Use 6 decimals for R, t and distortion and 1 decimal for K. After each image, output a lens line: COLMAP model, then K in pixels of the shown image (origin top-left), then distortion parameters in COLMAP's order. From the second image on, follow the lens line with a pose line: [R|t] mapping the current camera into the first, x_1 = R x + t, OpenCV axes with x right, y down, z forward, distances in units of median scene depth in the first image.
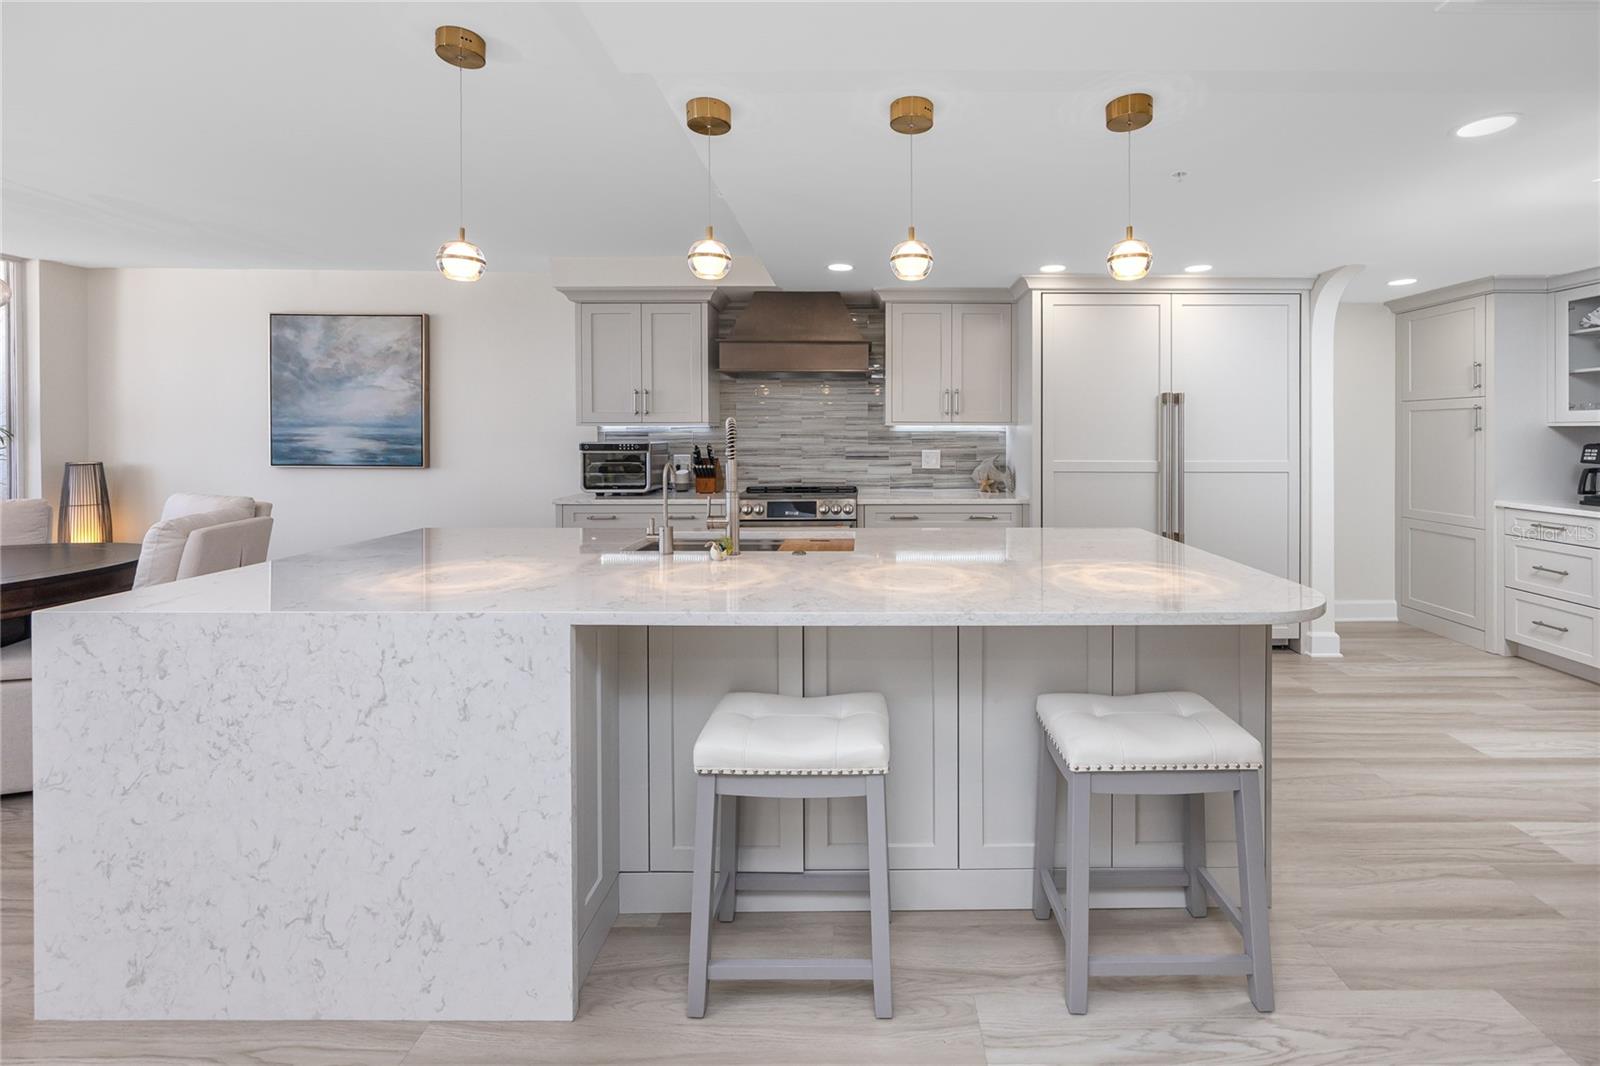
lens RADIAL K [[663.1, 0, 850.3], [0, 663.1, 438.7], [0, 0, 1]] dist [0.004553, -0.002141]
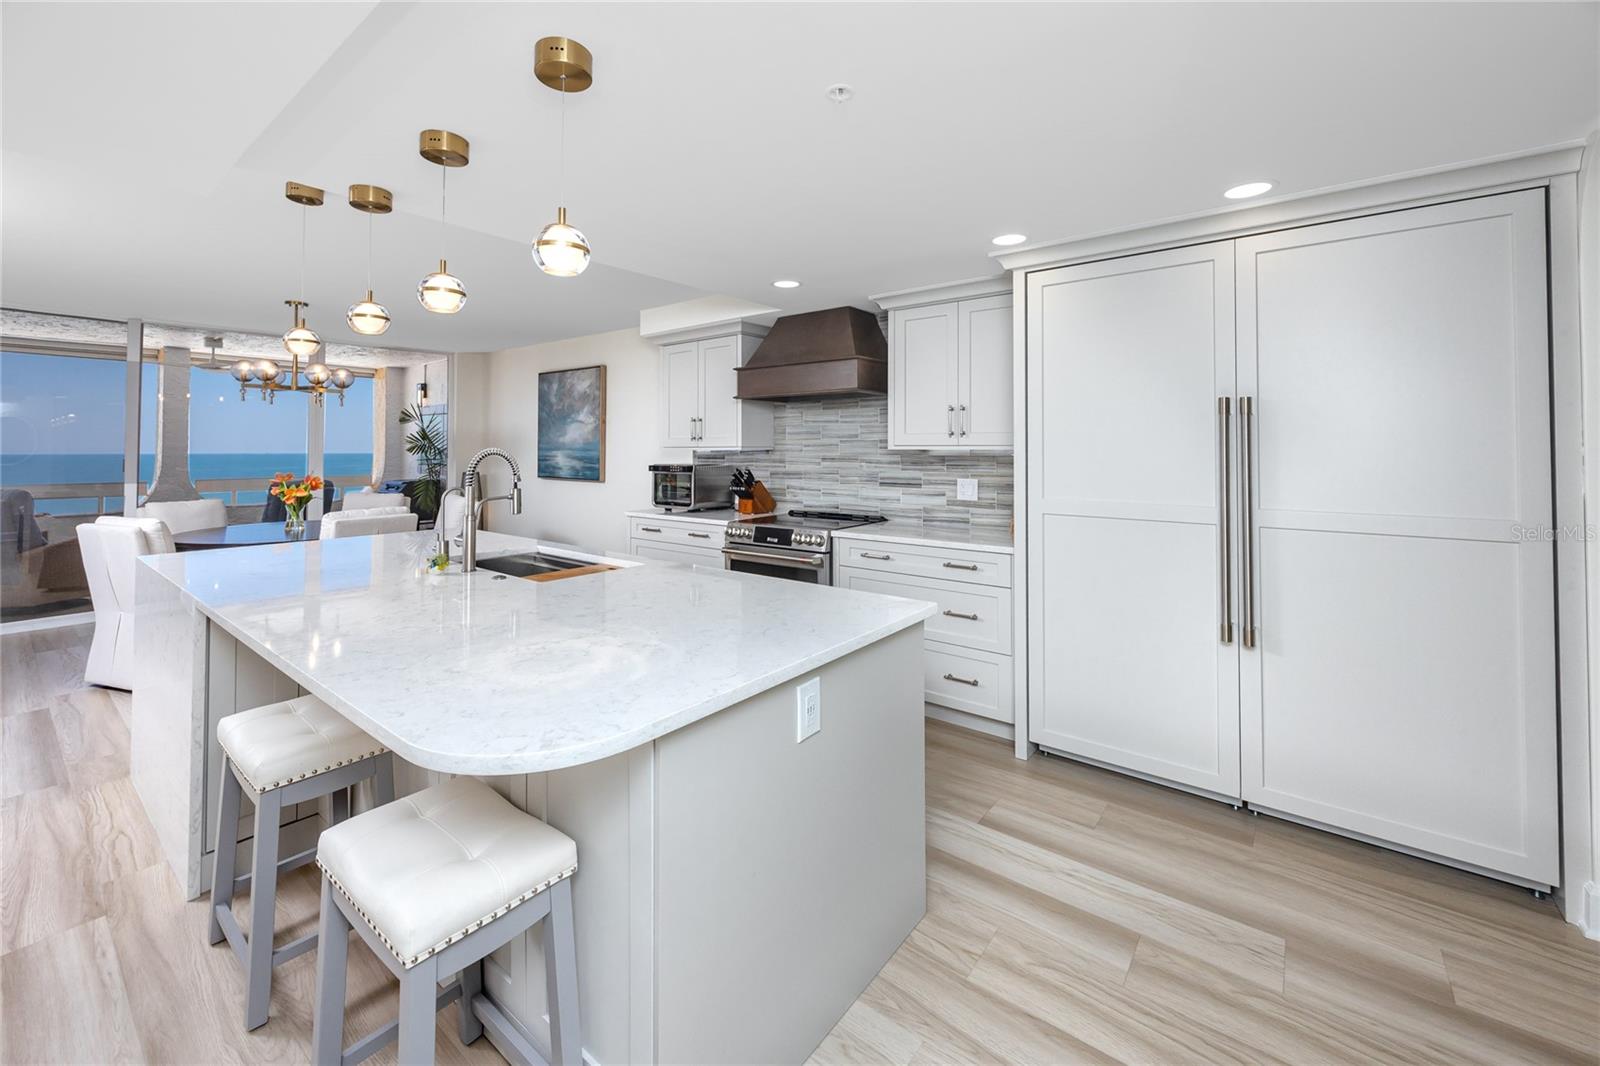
lens RADIAL K [[643.6, 0, 804.2], [0, 643.6, 442.3], [0, 0, 1]] dist [0.007755, -0.000366]
pose [[0.790208, -0.007410, -0.612794, 0.463280], [-0.006105, 0.999782, -0.019963, -0.010846], [0.612808, 0.019516, 0.789990, 0.236814]]
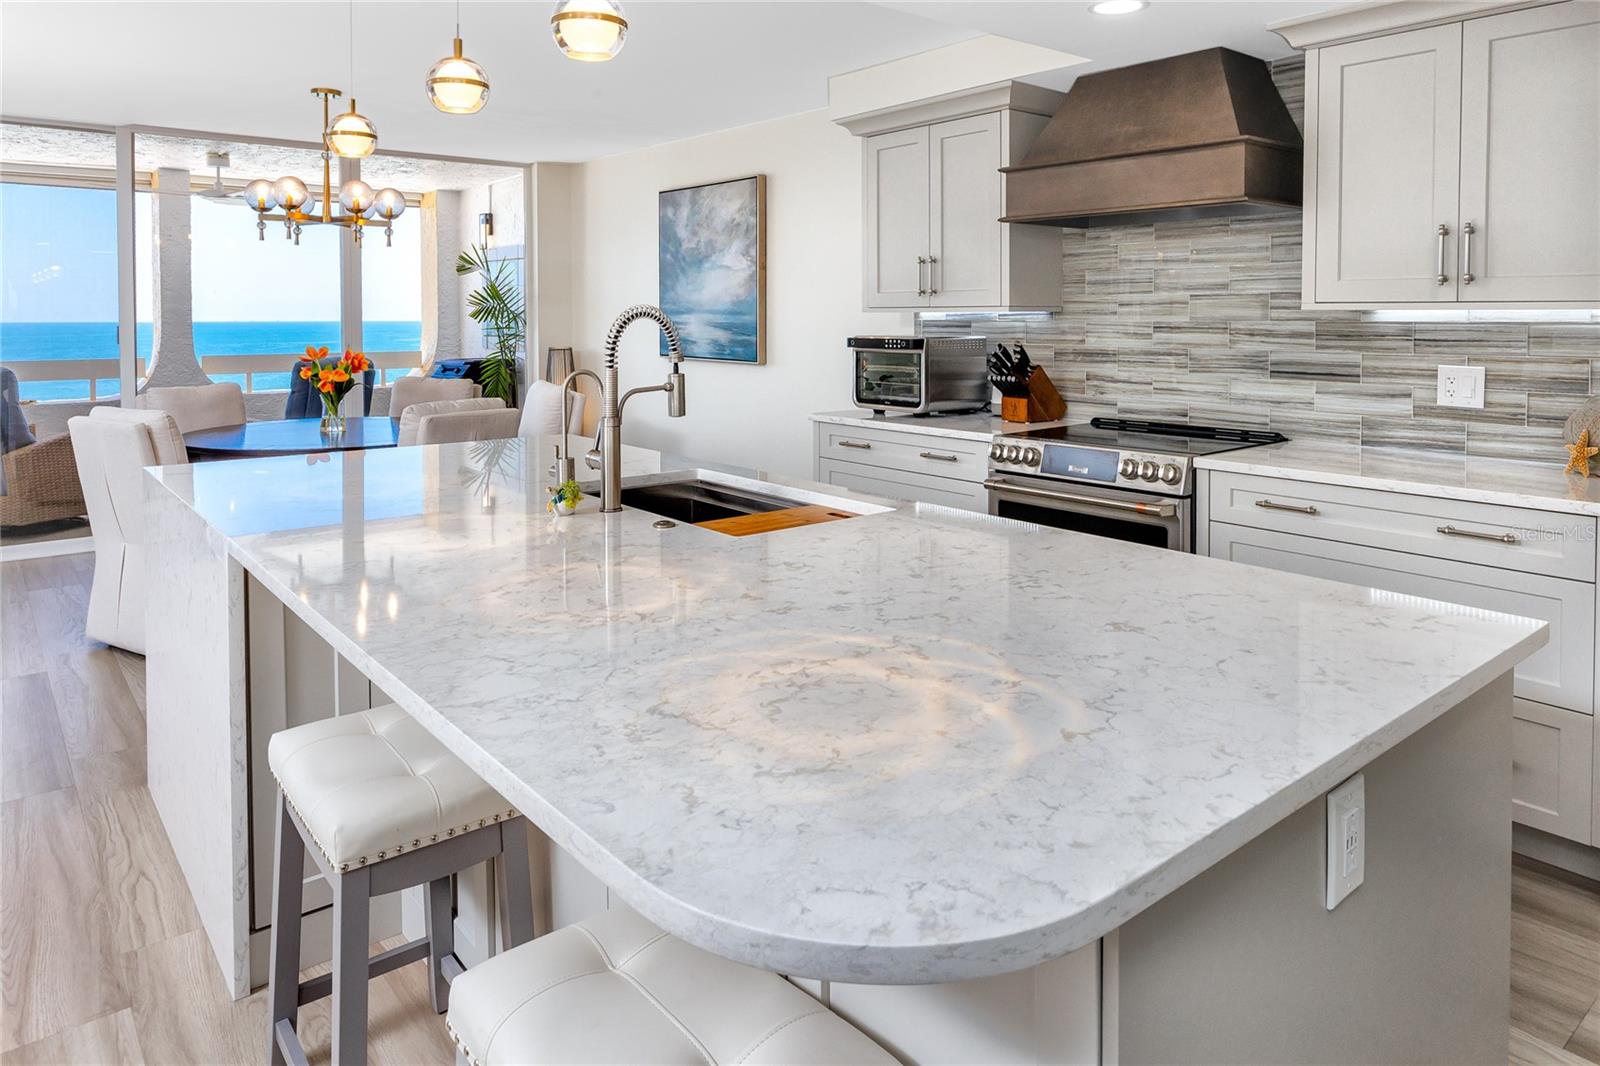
lens RADIAL K [[1029.3, 0, 821.7], [0, 1029.3, 353.9], [0, 0, 1]] dist [0.000573, 0.002444]
pose [[0.647576, 0.028014, -0.761486, 0.371607], [-0.008385, 0.999525, 0.029641, -0.006828], [0.761955, -0.012809, 0.647504, 0.241367]]
